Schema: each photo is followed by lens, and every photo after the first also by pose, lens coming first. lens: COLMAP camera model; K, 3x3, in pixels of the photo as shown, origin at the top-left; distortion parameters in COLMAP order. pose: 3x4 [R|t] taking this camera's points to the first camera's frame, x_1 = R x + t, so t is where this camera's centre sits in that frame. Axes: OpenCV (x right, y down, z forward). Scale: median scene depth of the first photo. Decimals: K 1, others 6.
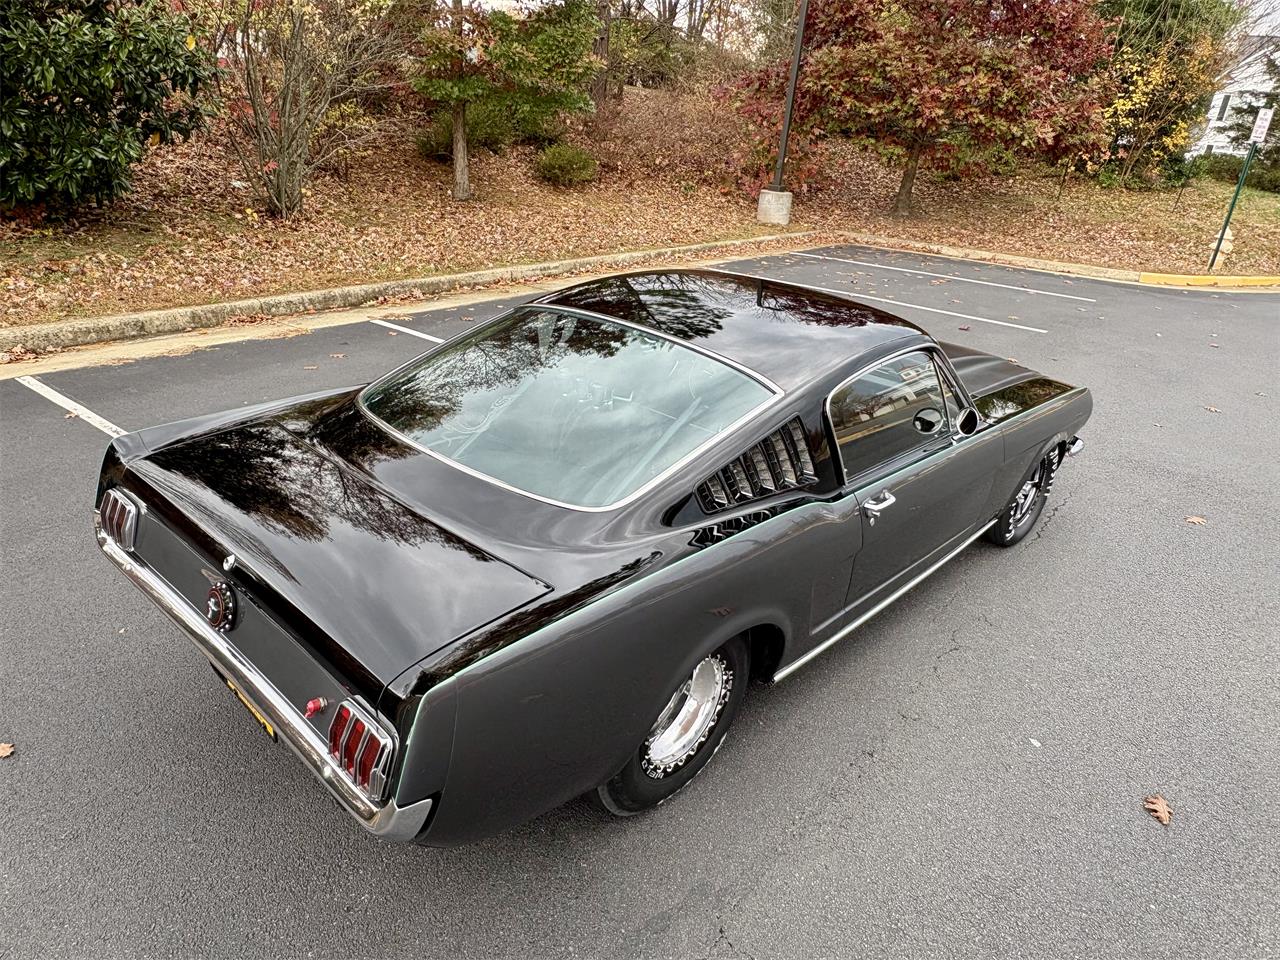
lens RADIAL K [[847.0, 0, 640.5], [0, 847.0, 479.1], [0, 0, 1]] dist [0.000902, -0.003632]
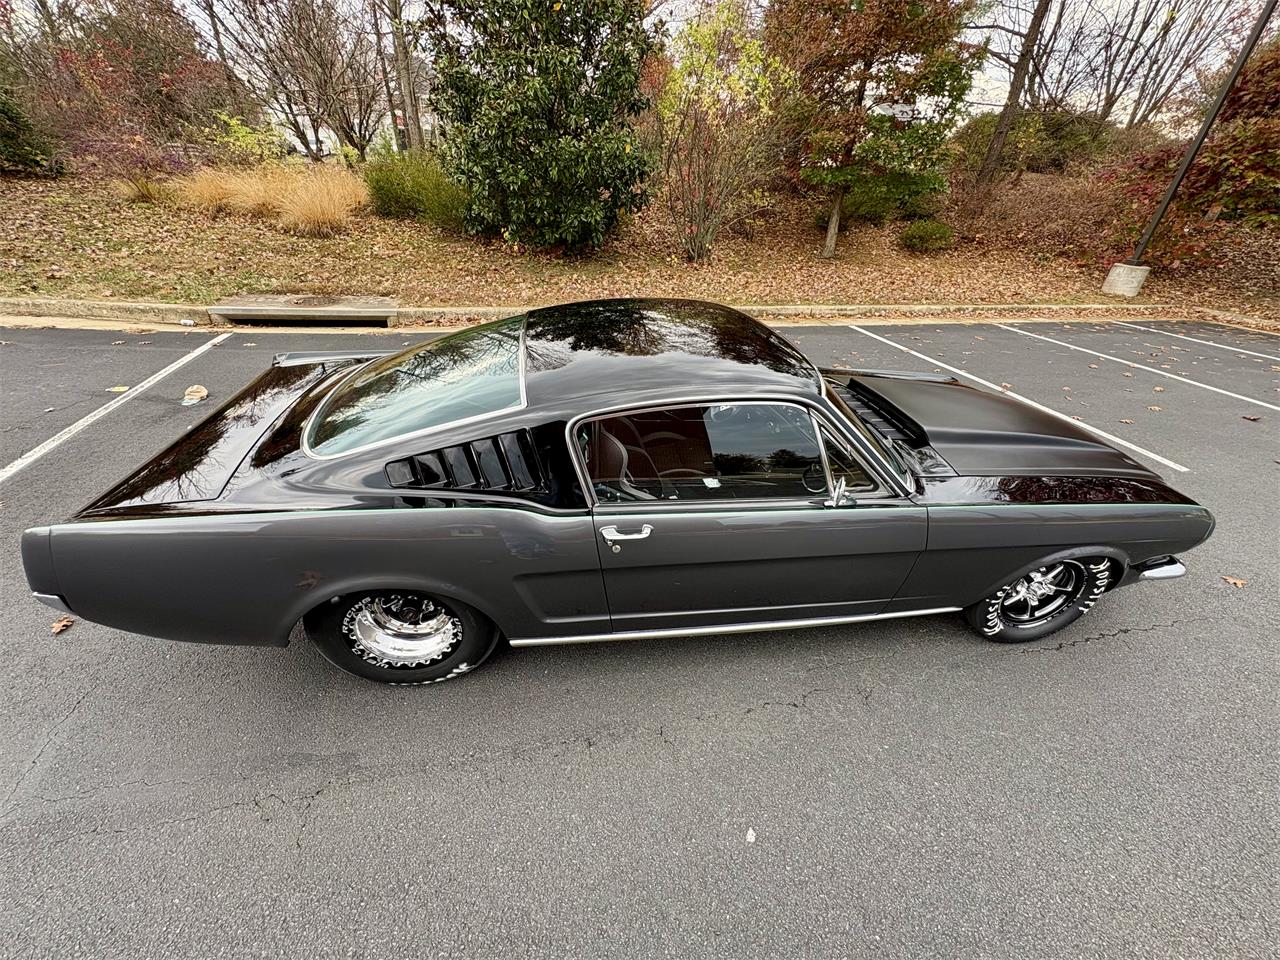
lens RADIAL K [[512.7, 0, 638.7], [0, 512.7, 479.4], [0, 0, 1]] dist [-0.000128, -0.000205]
pose [[0.781435, 0.284928, -0.555136, 0.141519], [-0.238539, 0.958493, 0.156177, -0.030740], [0.576593, 0.010379, 0.816966, 0.114690]]
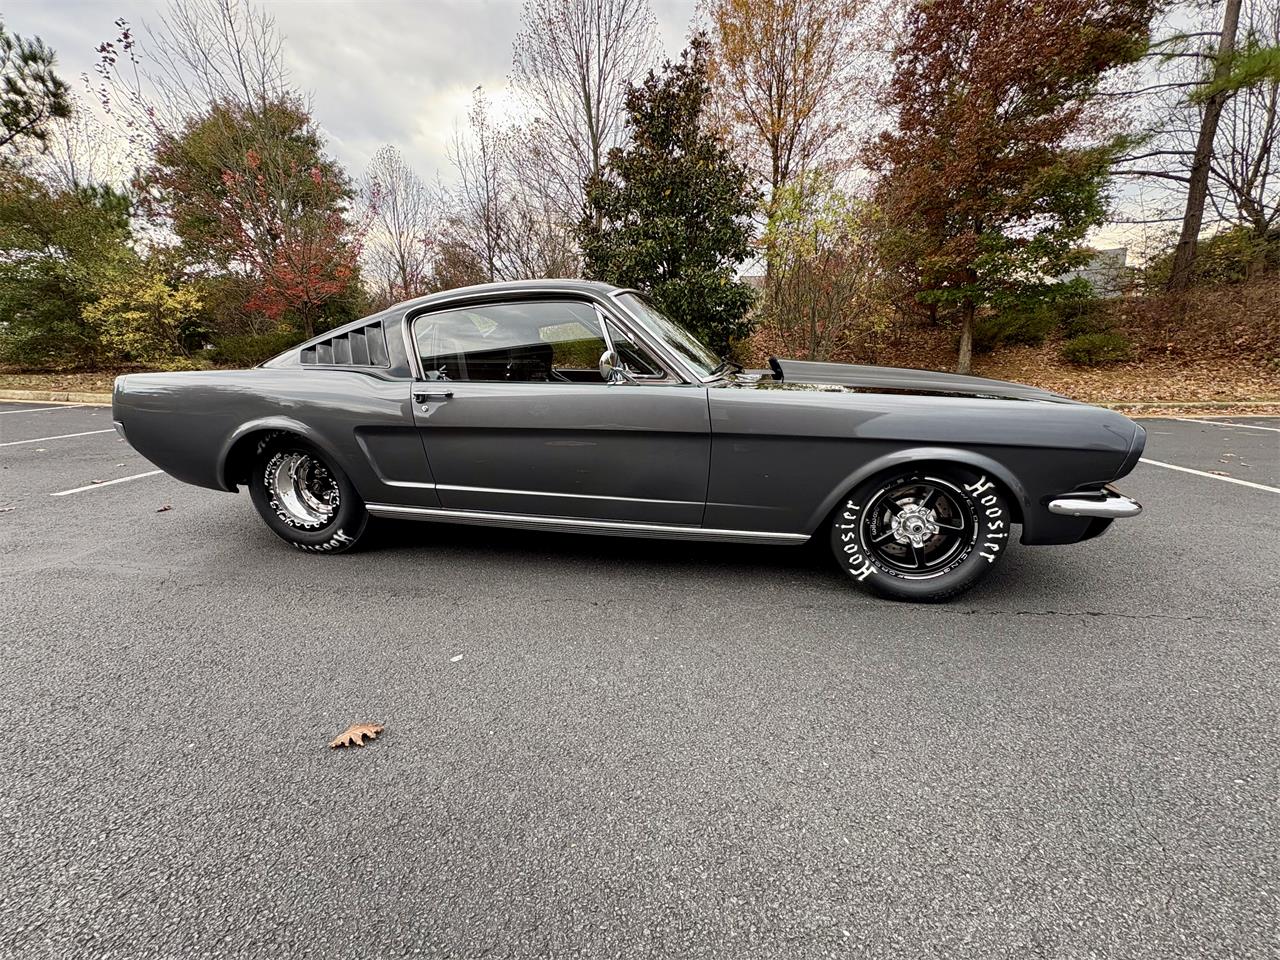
lens RADIAL K [[512.7, 0, 637.5], [0, 512.7, 477.4], [0, 0, 1]] dist [-0.000128, -0.000205]
pose [[0.520404, 0.109045, -0.846929, 0.254637], [-0.285243, 0.957041, -0.052048, 0.022936], [0.804870, 0.268667, 0.529152, 0.200003]]
